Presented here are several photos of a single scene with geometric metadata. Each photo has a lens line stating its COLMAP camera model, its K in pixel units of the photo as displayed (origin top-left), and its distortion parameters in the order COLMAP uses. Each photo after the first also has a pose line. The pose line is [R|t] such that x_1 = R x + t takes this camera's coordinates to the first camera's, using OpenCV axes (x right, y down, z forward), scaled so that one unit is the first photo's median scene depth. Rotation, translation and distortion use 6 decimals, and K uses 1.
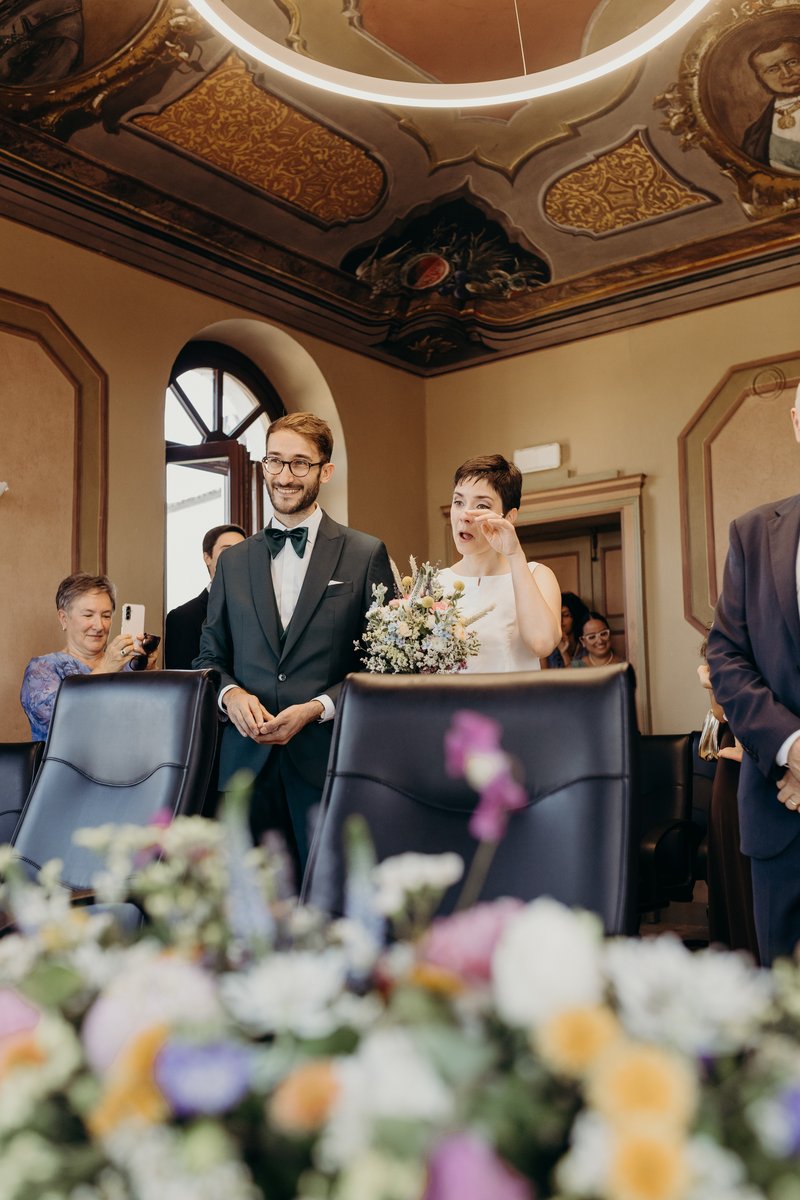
lens RADIAL K [[1115.1, 0, 400.0], [0, 1115.1, 600.0], [0, 0, 1]] dist [-0.001954, -0.002415]
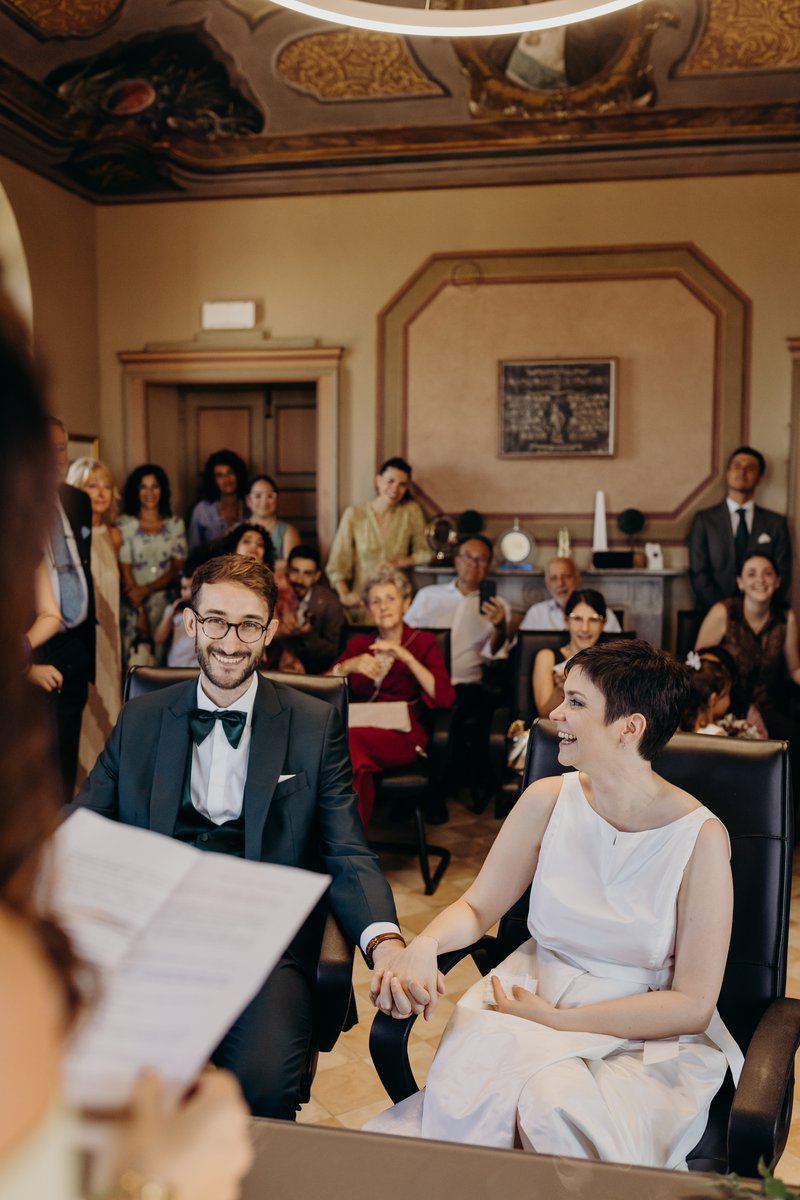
lens RADIAL K [[1115.1, 0, 400.0], [0, 1115.1, 600.0], [0, 0, 1]] dist [-0.001954, -0.002415]
pose [[0.896341, -0.019480, 0.442937, -0.202275], [-0.068473, 0.980966, 0.181706, -0.075926], [-0.438046, -0.193200, 0.877946, 0.021397]]
